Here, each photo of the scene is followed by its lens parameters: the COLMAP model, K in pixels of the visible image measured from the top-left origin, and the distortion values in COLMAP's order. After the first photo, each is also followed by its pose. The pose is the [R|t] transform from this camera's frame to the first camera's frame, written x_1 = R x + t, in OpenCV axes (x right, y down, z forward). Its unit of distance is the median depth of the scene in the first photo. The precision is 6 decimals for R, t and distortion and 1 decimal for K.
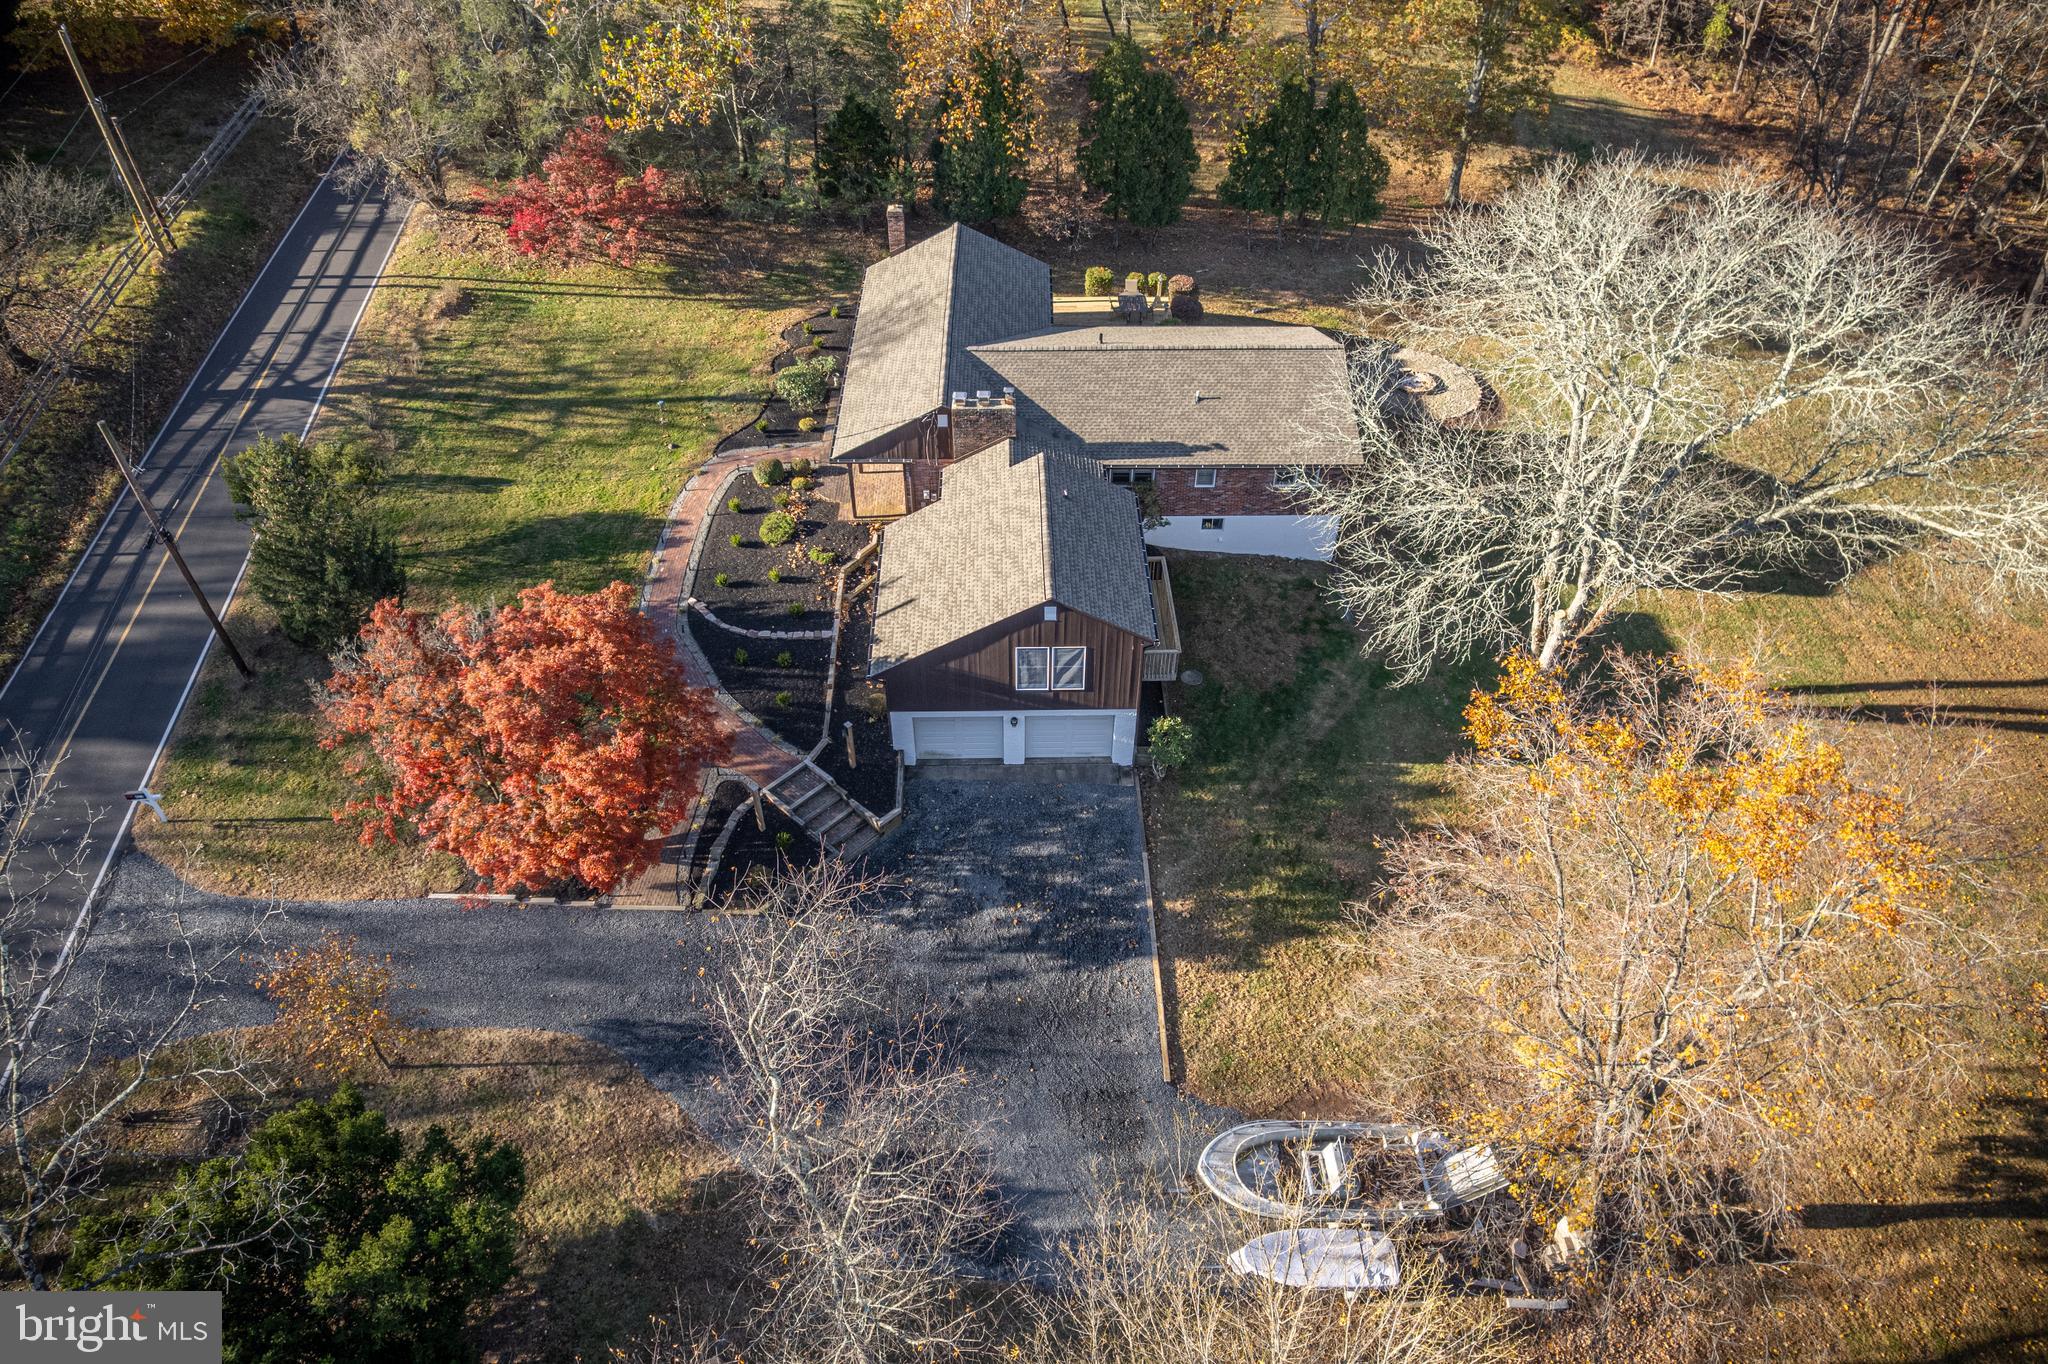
lens RADIAL K [[1292.8, 0, 1057.5], [0, 1292.8, 682.2], [0, 0, 1]] dist [-0.034397, 0.023245]
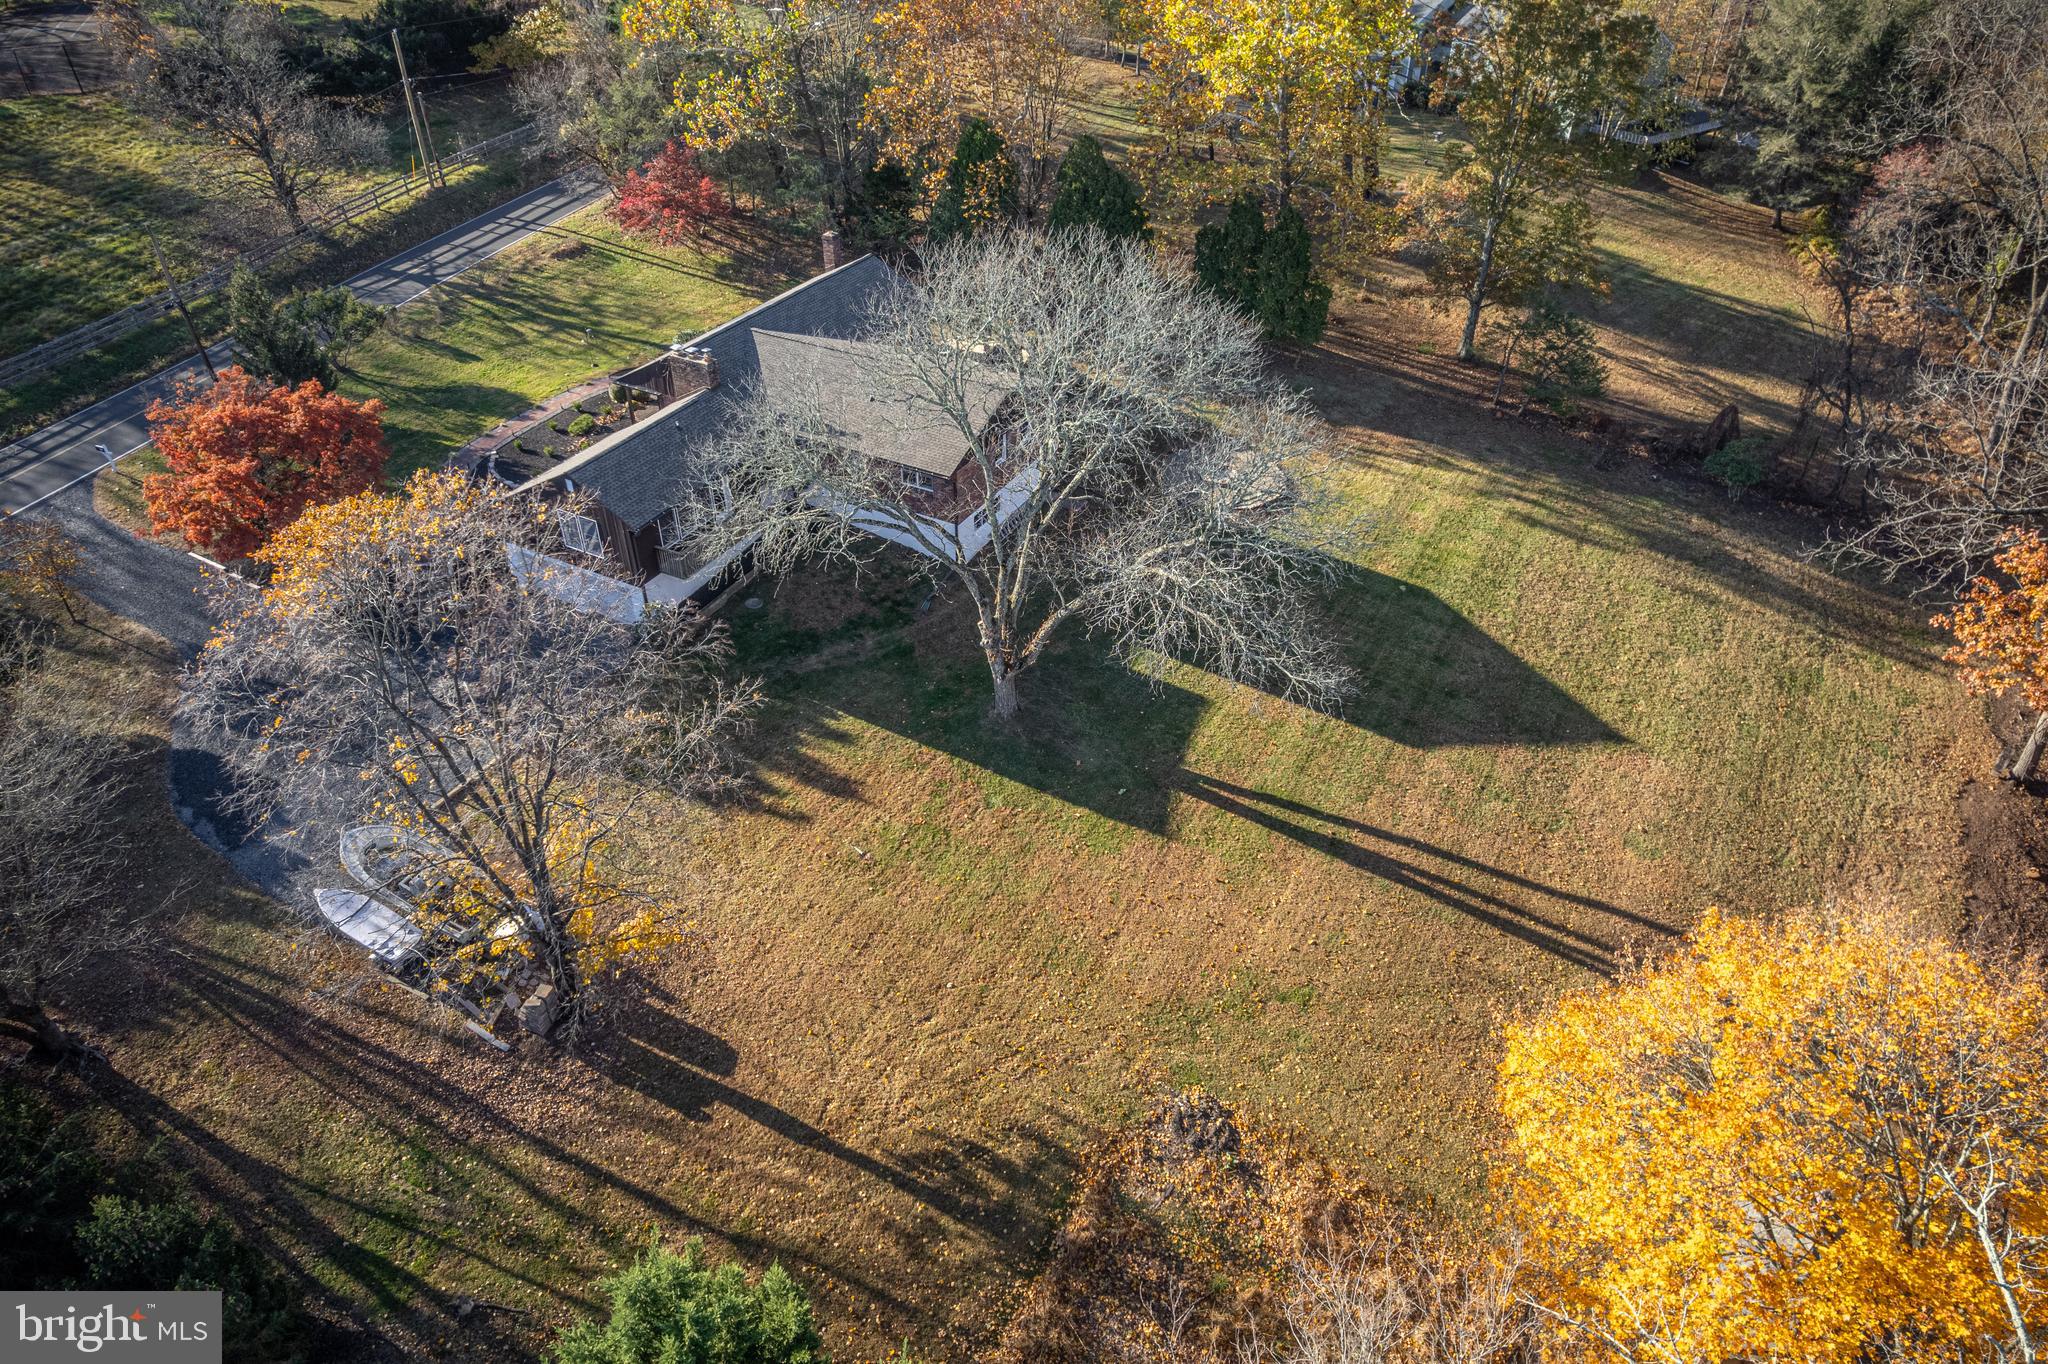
lens RADIAL K [[1292.8, 0, 1057.5], [0, 1292.8, 682.2], [0, 0, 1]] dist [-0.034397, 0.023245]
pose [[0.870377, 0.297560, -0.392304, 0.773035], [-0.334217, 0.942112, -0.026917, 0.002893], [0.361585, 0.154543, 0.919442, -0.005890]]
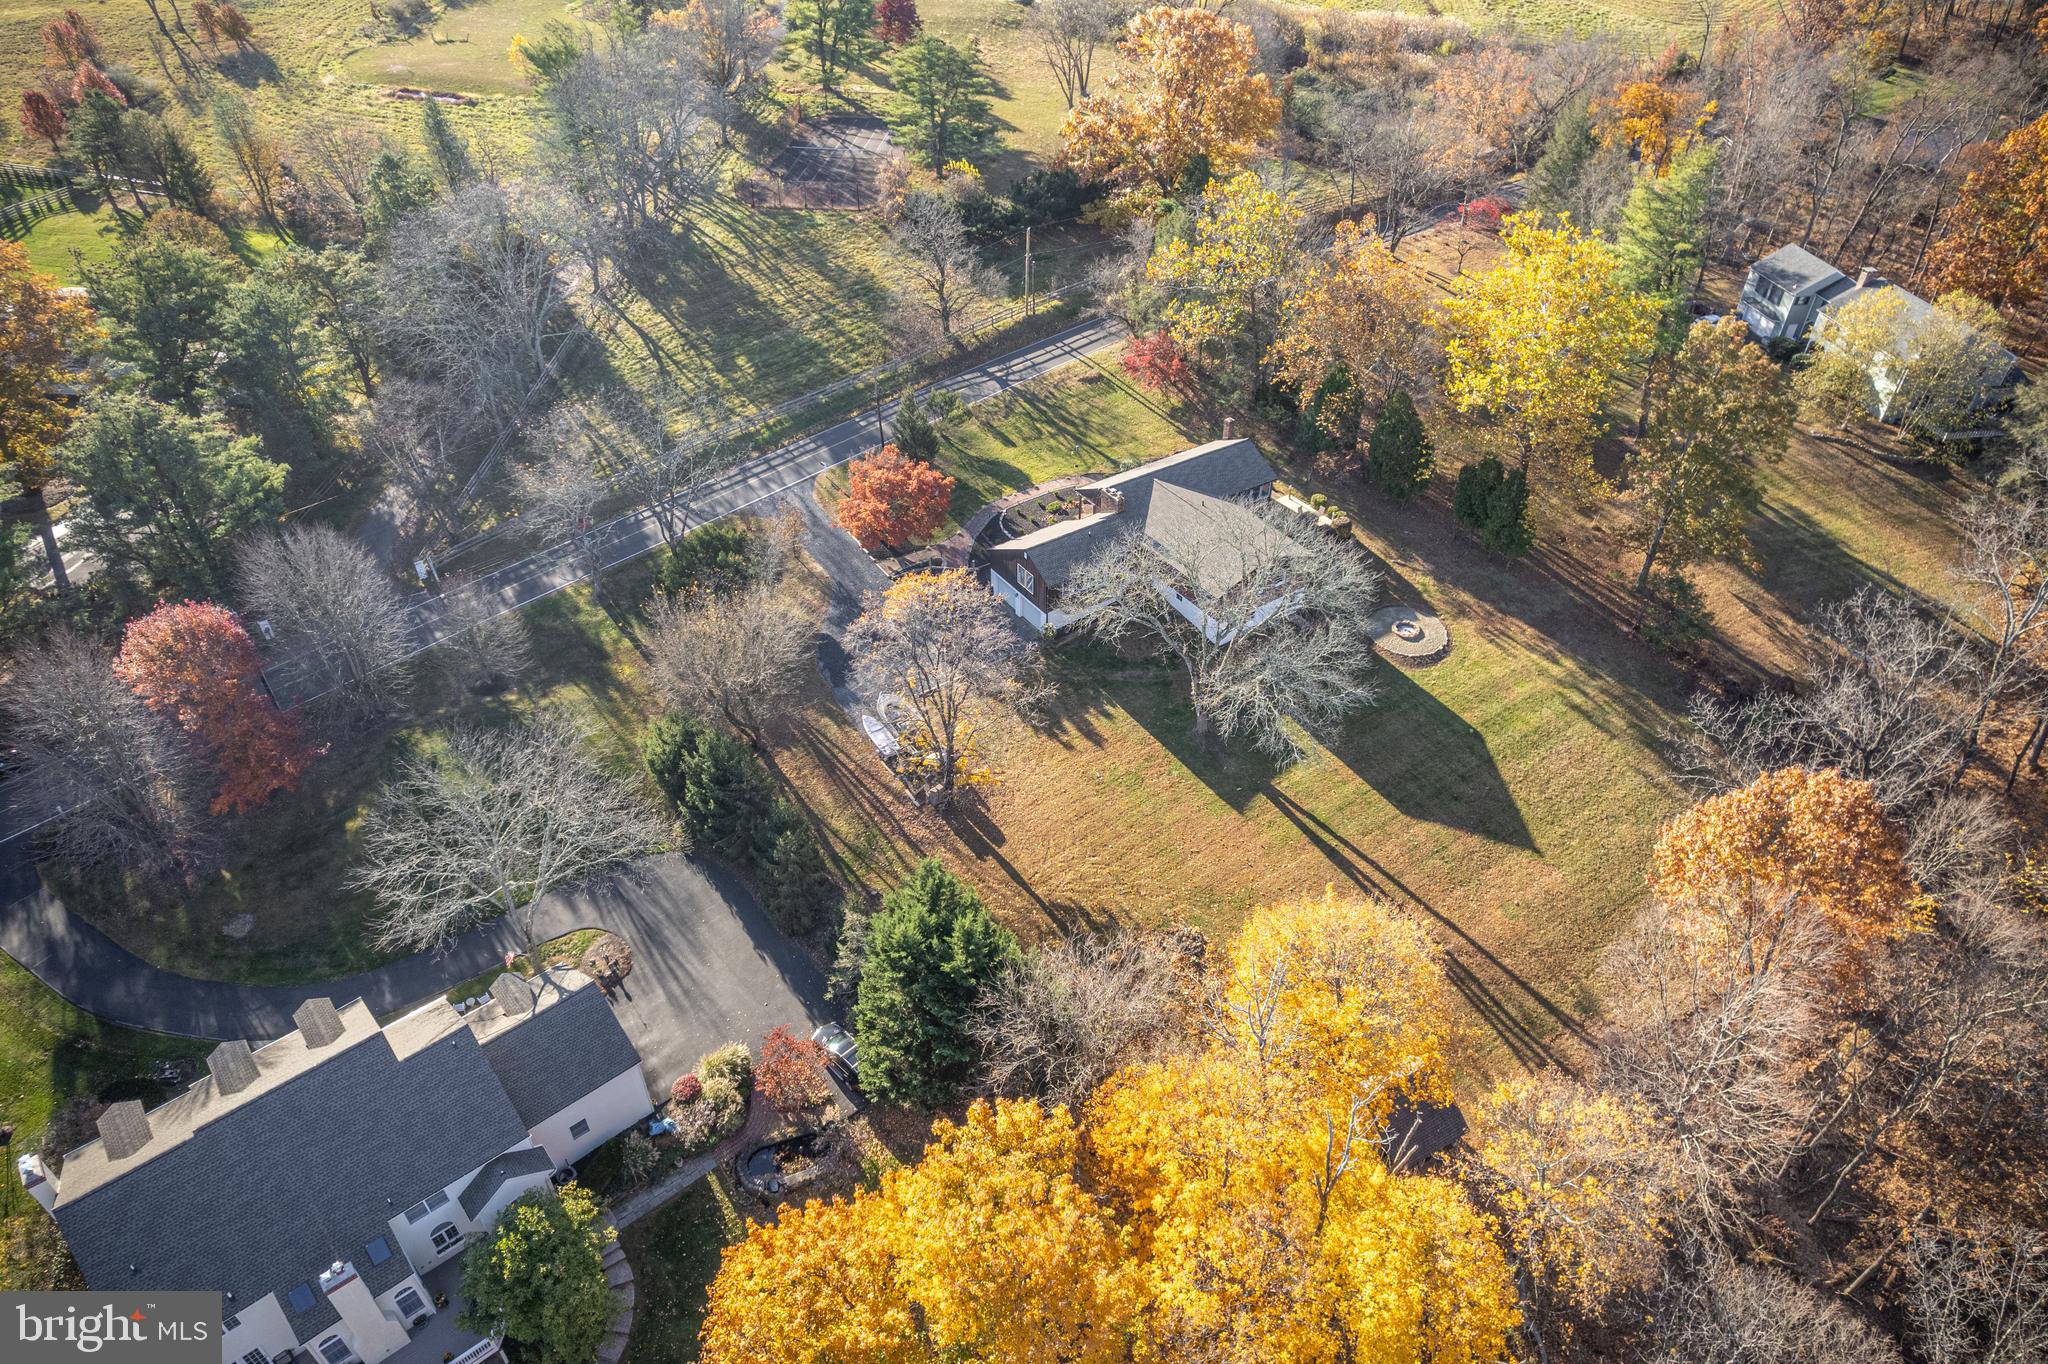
lens RADIAL K [[1292.8, 0, 1057.5], [0, 1292.8, 682.2], [0, 0, 1]] dist [-0.034397, 0.023245]
pose [[0.557123, 0.516279, -0.650438, 1.405136], [-0.567809, 0.808379, 0.155294, -0.216288], [0.605976, 0.282807, 0.743514, -0.617310]]
